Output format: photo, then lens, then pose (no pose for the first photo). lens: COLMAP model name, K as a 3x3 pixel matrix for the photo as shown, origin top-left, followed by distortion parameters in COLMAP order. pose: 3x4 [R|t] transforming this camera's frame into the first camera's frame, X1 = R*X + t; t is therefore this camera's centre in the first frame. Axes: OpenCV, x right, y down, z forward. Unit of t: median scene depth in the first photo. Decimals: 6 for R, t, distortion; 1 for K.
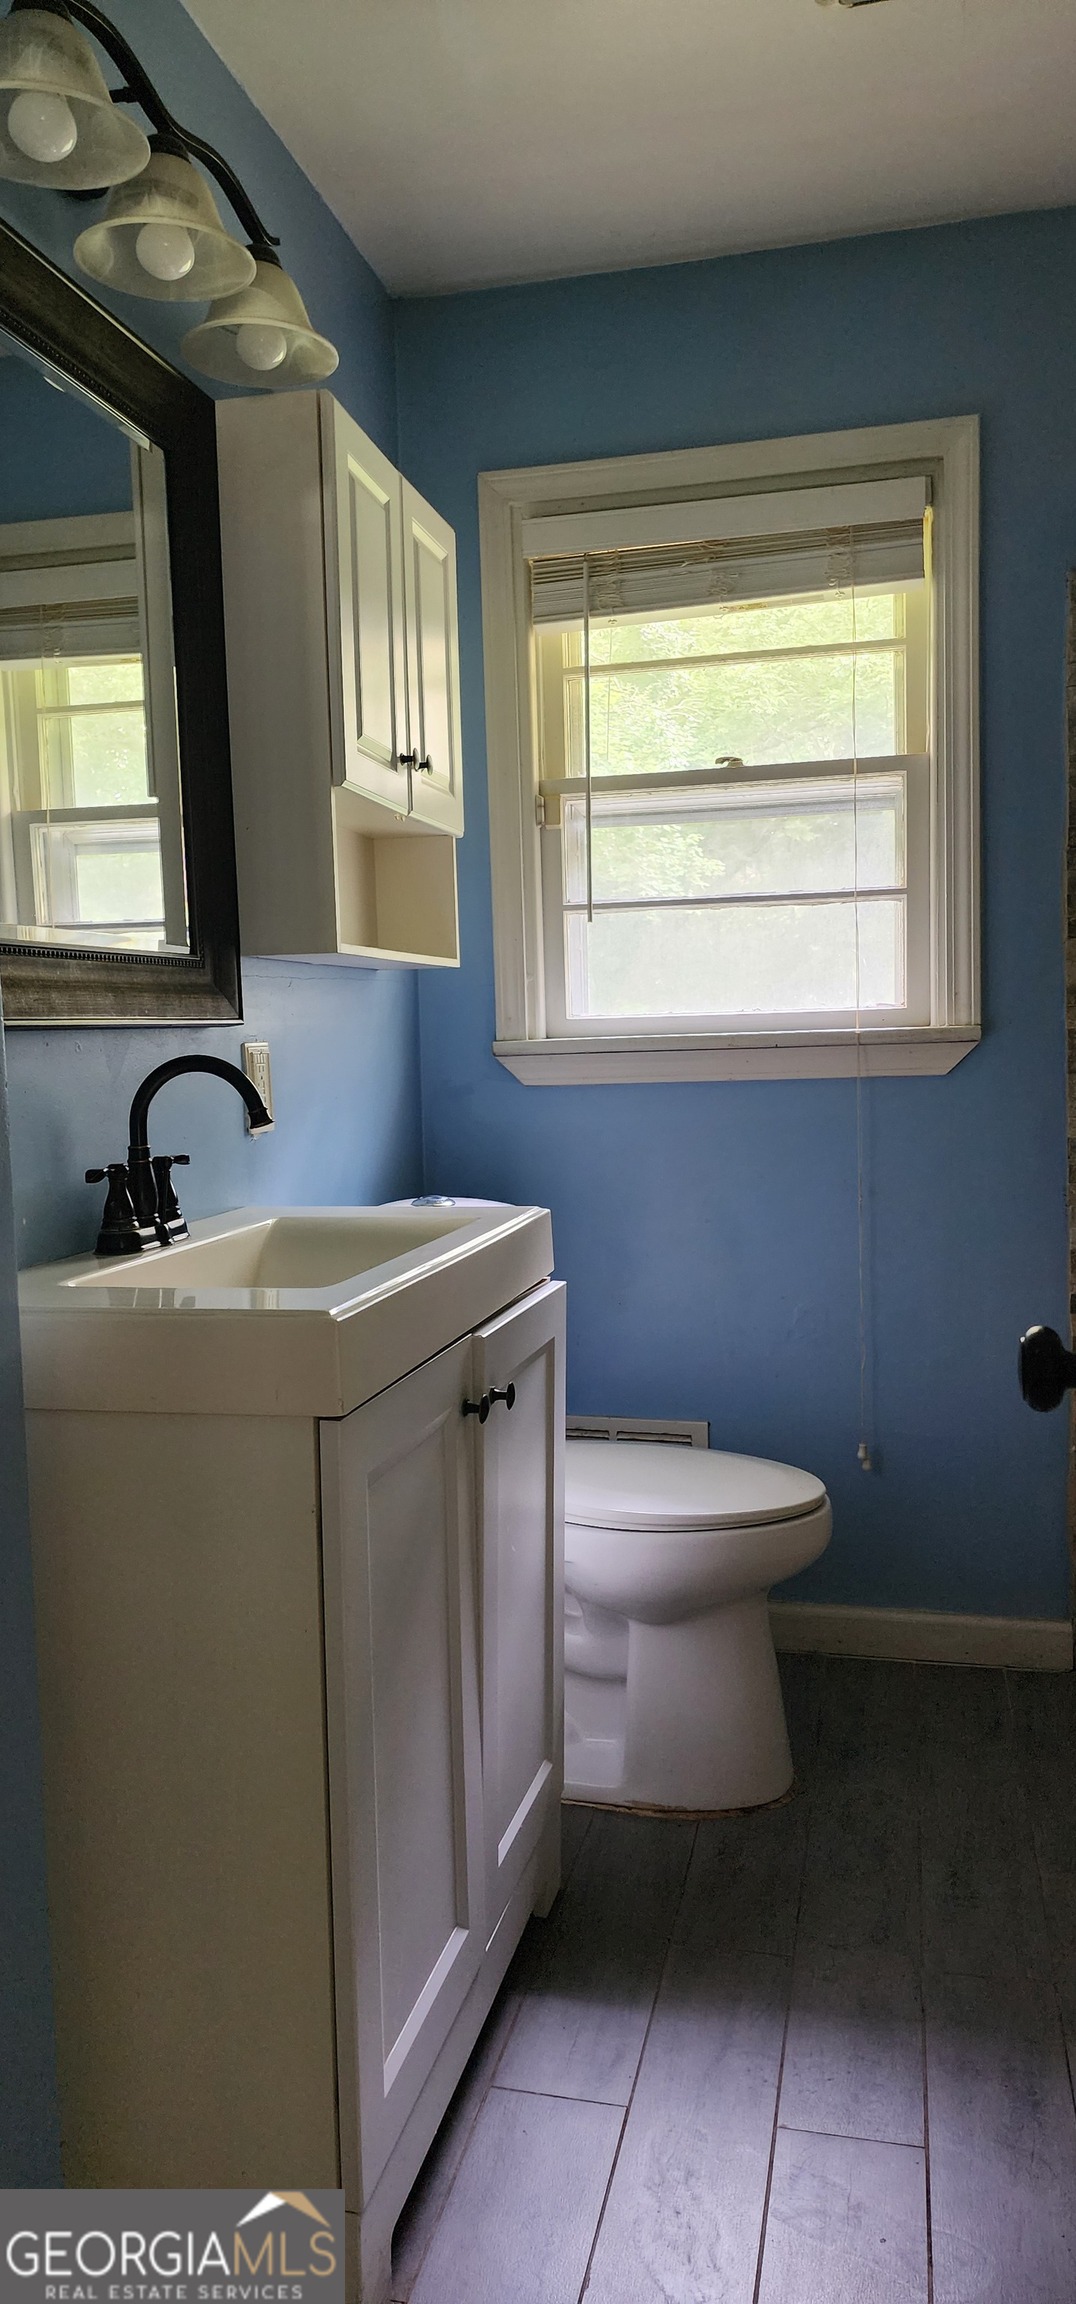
lens RADIAL K [[1560.2, 0, 542.3], [0, 1560.2, 1141.8], [0, 0, 1]] dist [0.036967, -0.001768]
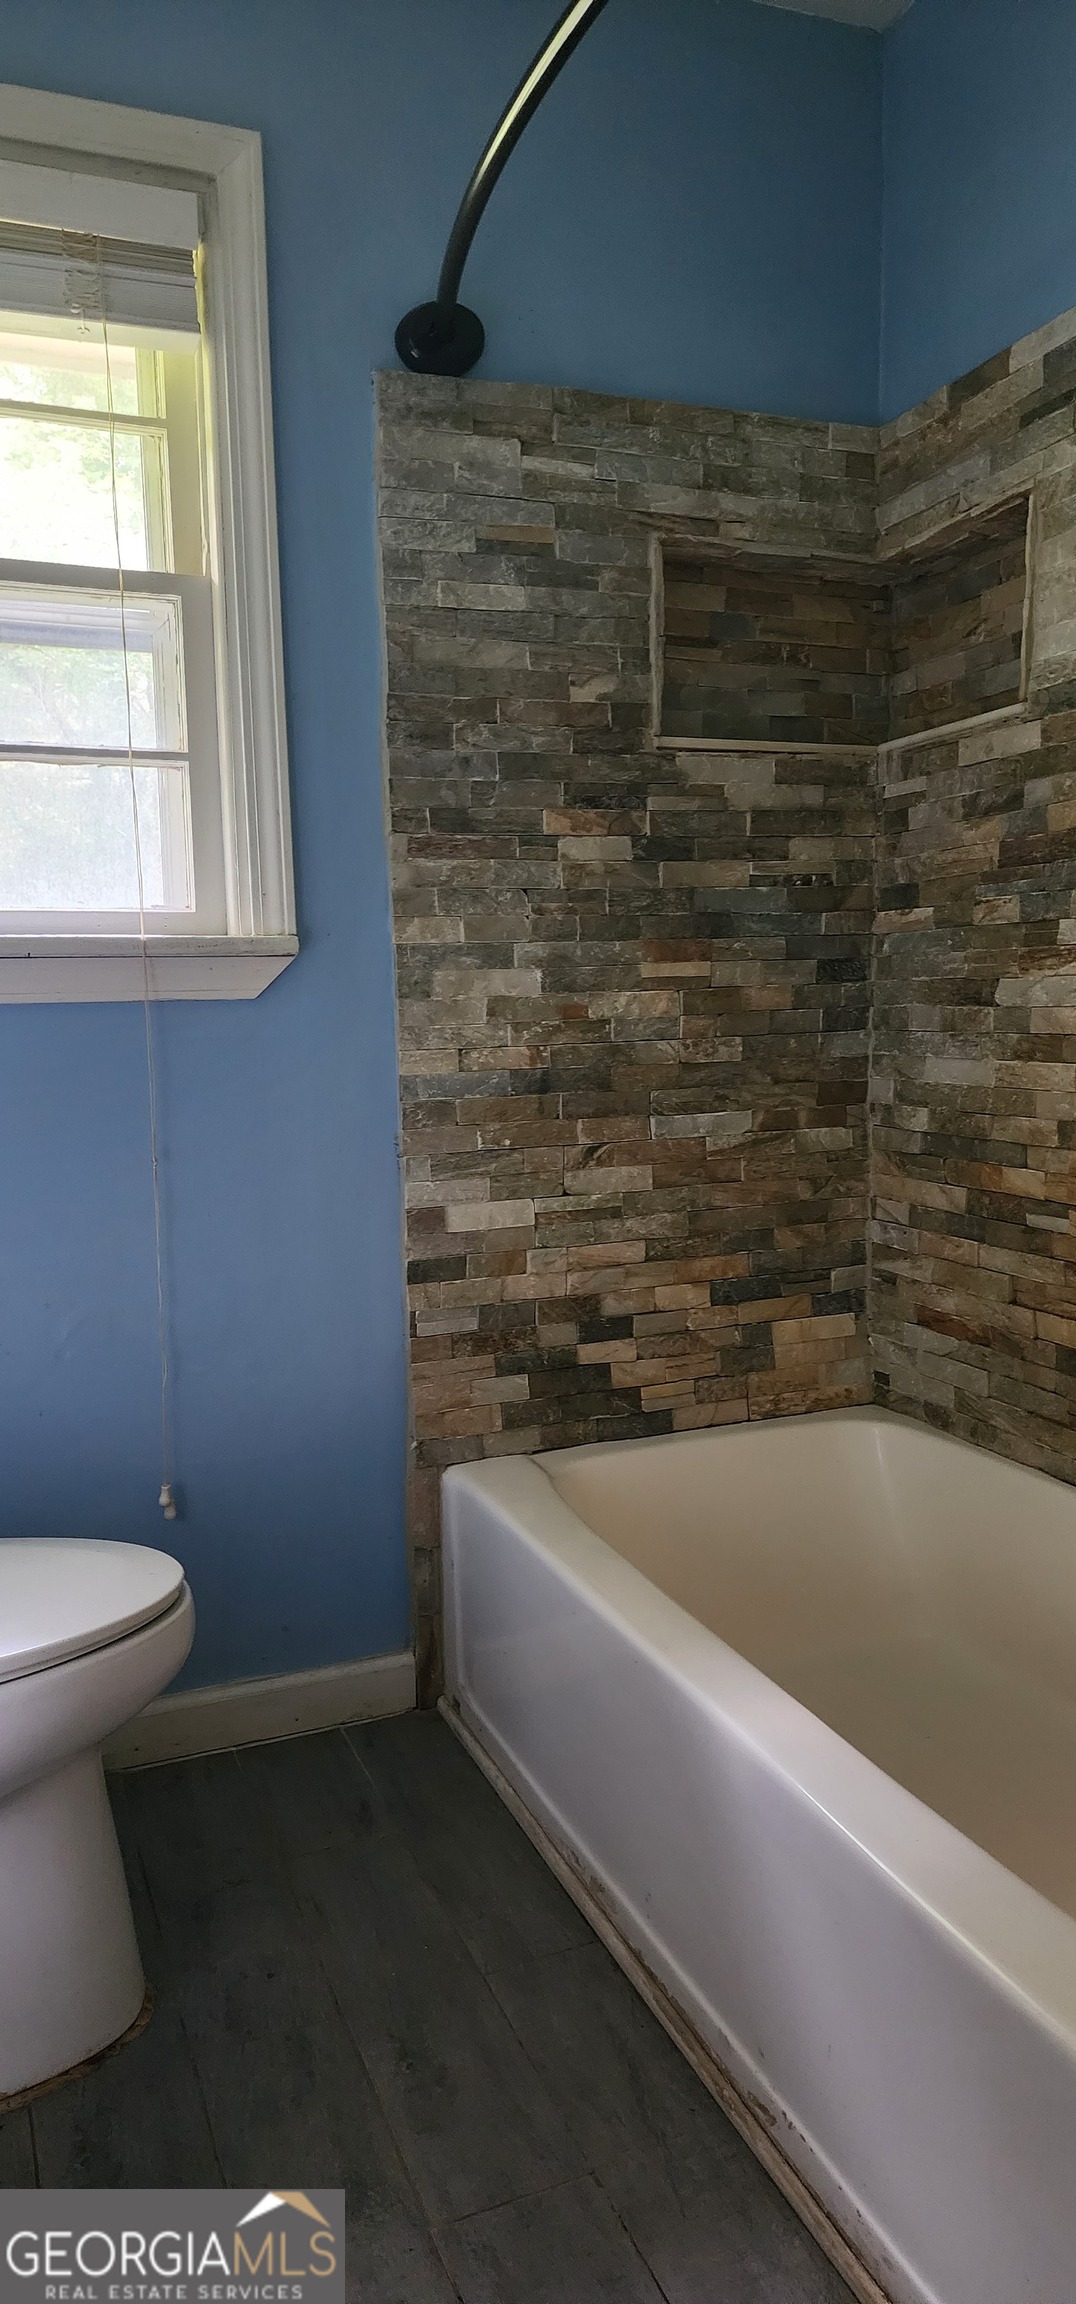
lens RADIAL K [[1560.2, 0, 542.3], [0, 1560.2, 1141.8], [0, 0, 1]] dist [0.036967, -0.001768]
pose [[0.802477, -0.045936, 0.594913, -0.092774], [0.024174, 0.998717, 0.044506, -0.002639], [-0.596193, -0.021334, 0.802557, 0.286406]]
